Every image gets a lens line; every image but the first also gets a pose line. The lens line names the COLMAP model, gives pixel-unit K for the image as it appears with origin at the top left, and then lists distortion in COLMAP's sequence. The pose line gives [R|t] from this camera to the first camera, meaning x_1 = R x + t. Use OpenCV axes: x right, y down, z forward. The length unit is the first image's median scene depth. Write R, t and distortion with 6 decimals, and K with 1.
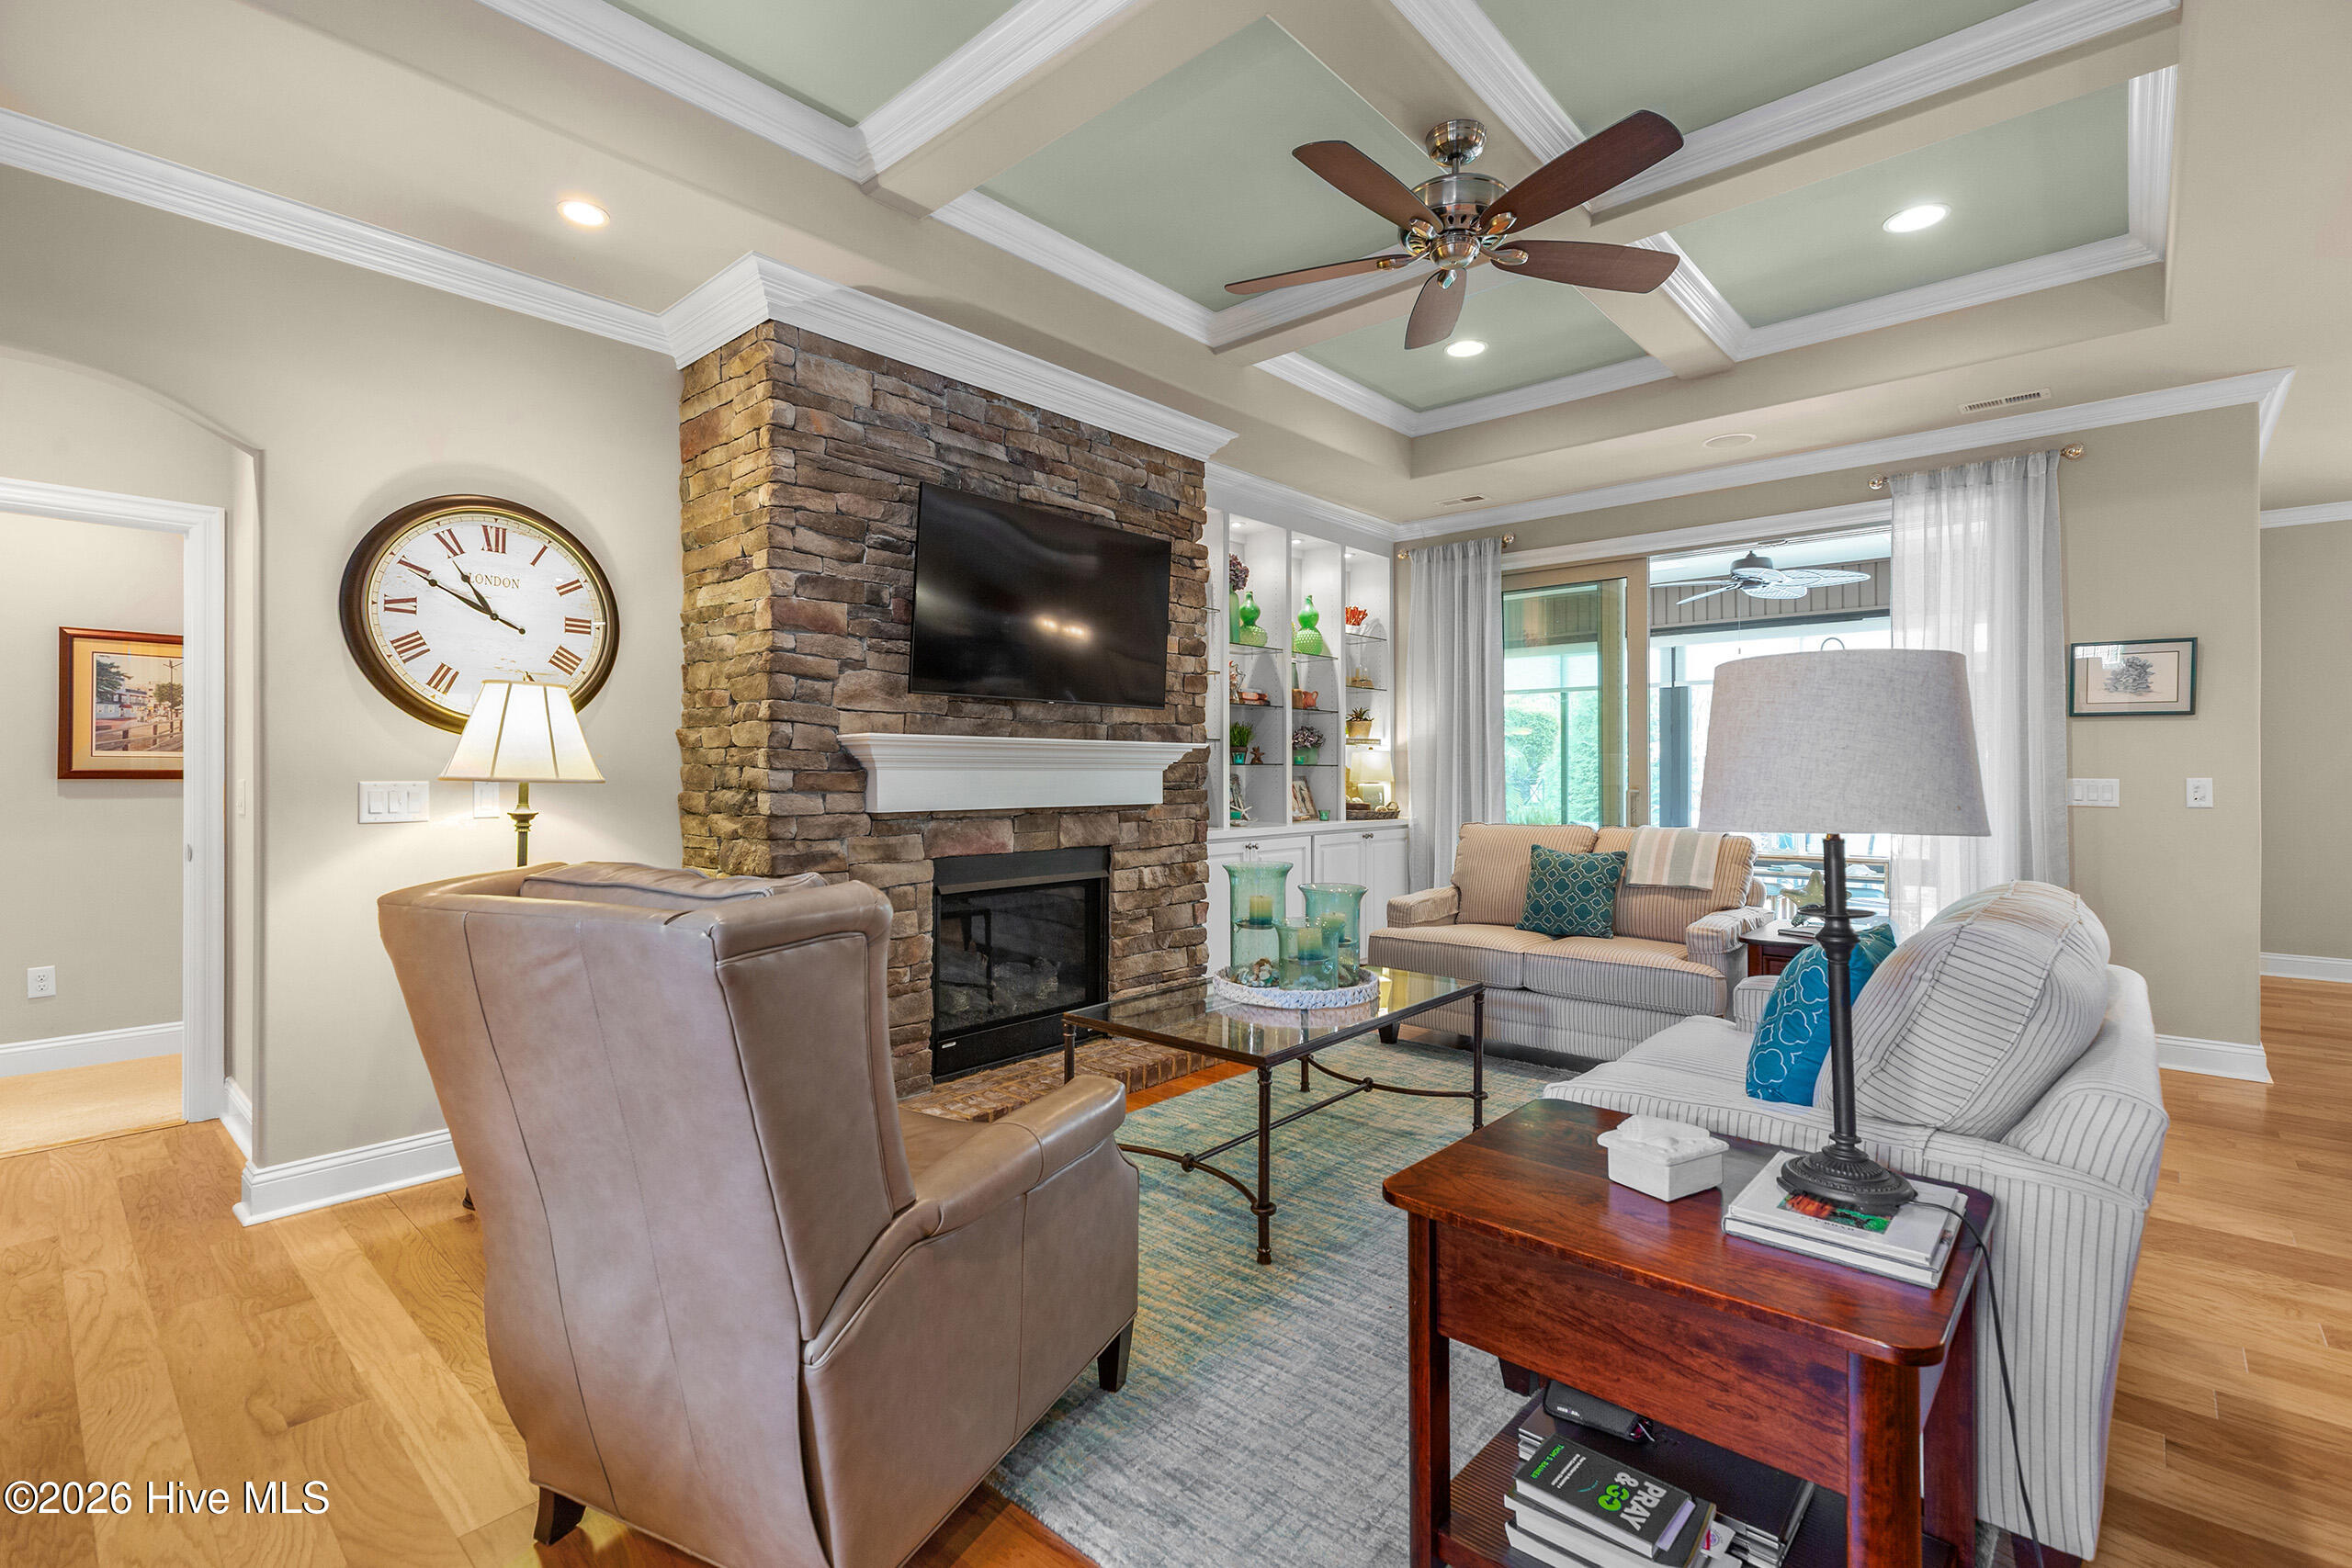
lens RADIAL K [[1054.7, 0, 1184.1], [0, 1054.7, 775.9], [0, 0, 1]] dist [0.003880, -0.000013]
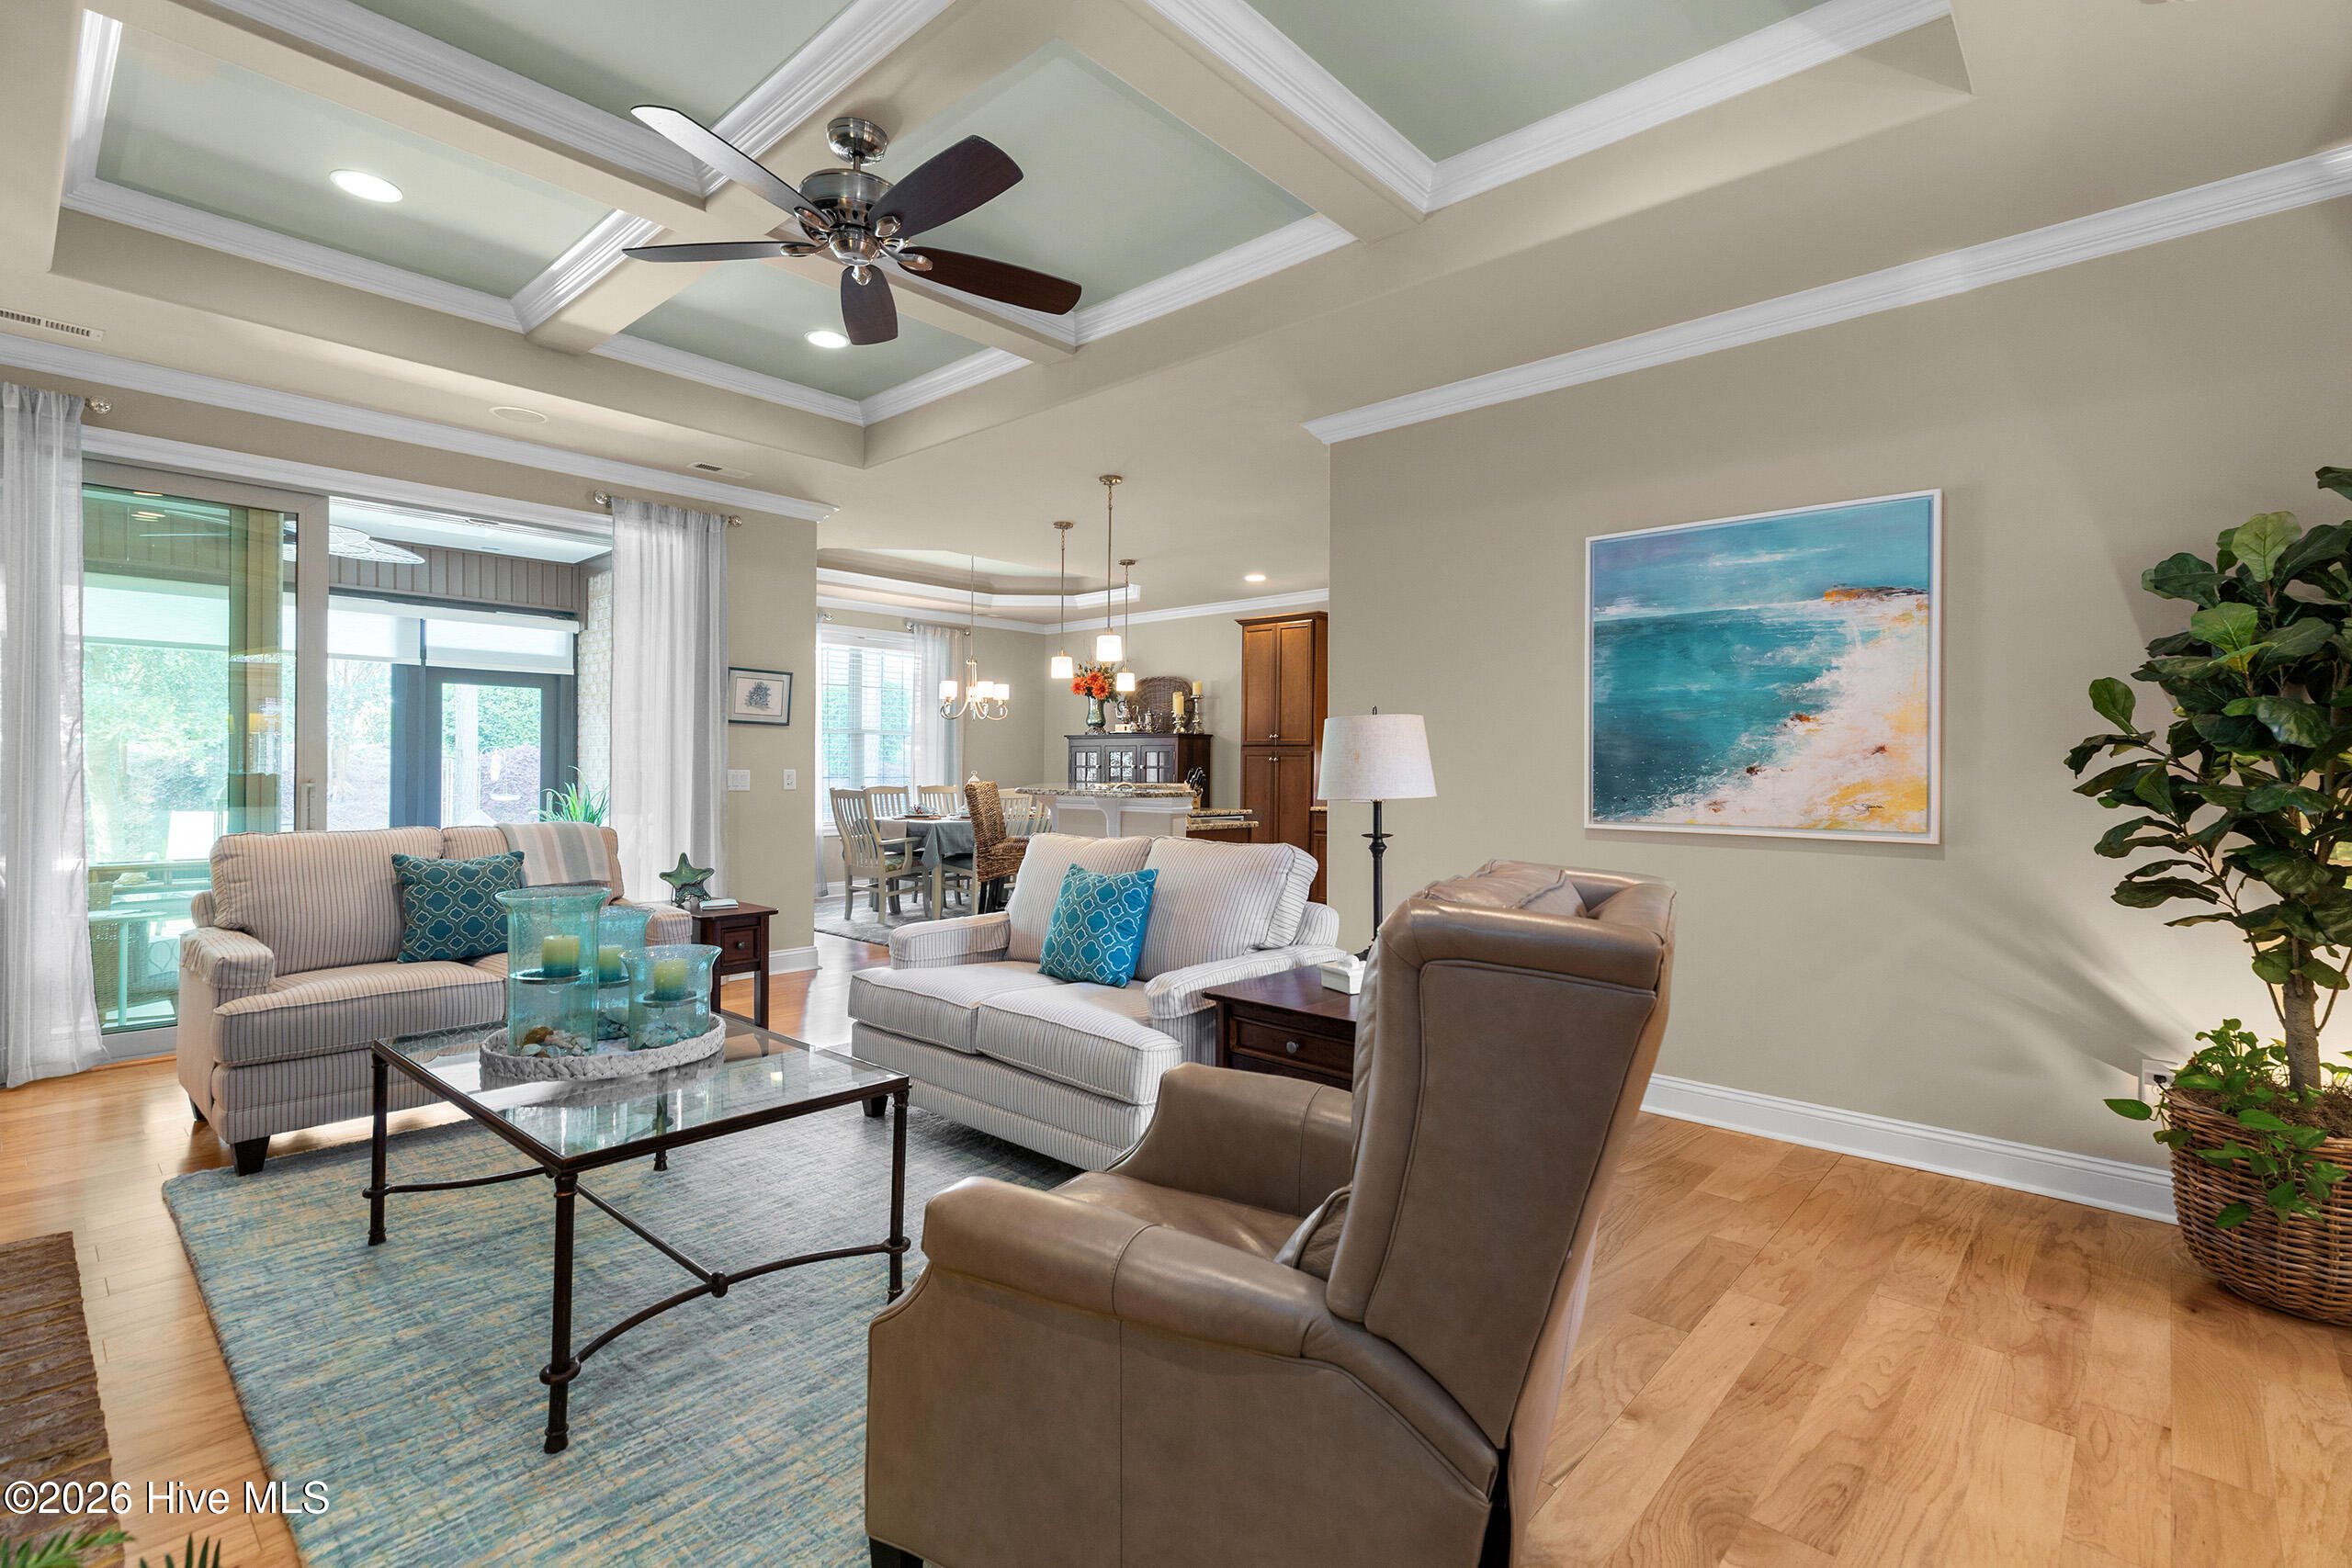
lens RADIAL K [[1079.1, 0, 1165.3], [0, 1079.1, 775.0], [0, 0, 1]] dist [0.001049, -0.000086]
pose [[0.016636, -0.004820, 0.999850, -0.483914], [-0.005813, 0.999971, 0.004918, -0.001140], [-0.999845, -0.005894, 0.016607, 0.431208]]
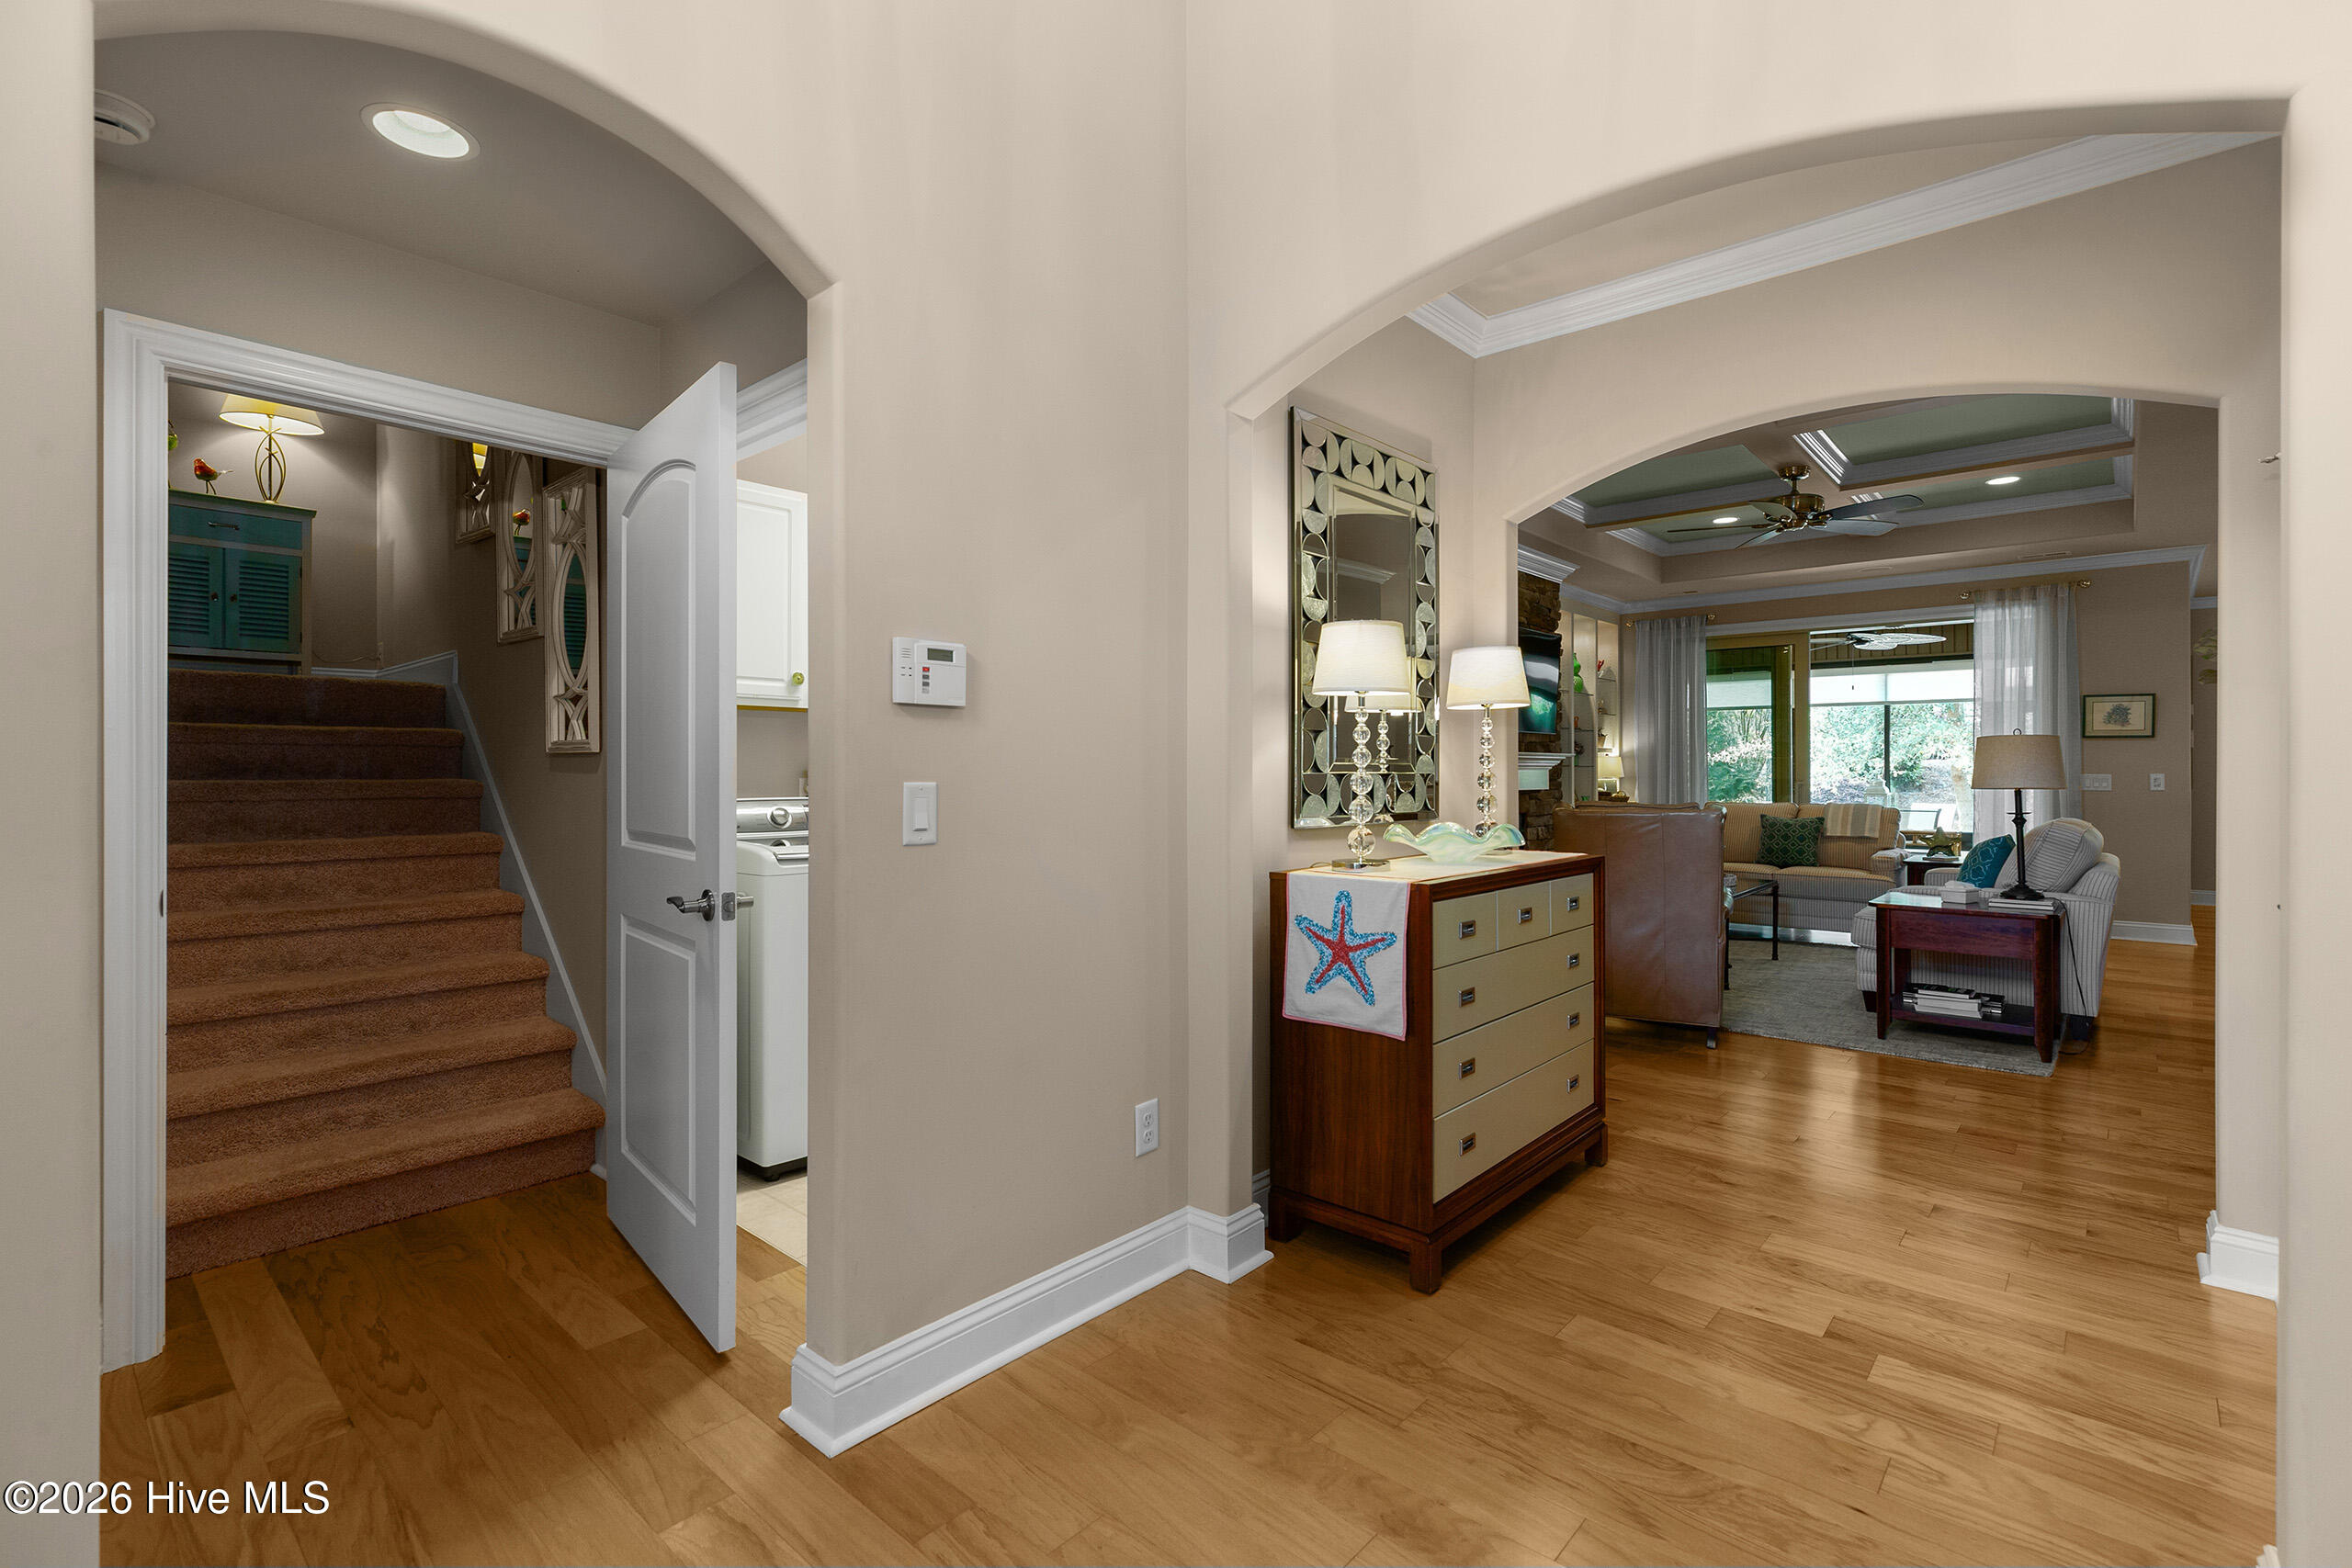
lens RADIAL K [[1079.1, 0, 1165.3], [0, 1079.1, 775.0], [0, 0, 1]] dist [0.001049, -0.000086]
pose [[0.999999, -0.000549, -0.000837, -0.635931], [0.000548, 0.999999, -0.000886, 0.004604], [0.000838, 0.000886, 0.999999, -0.737522]]
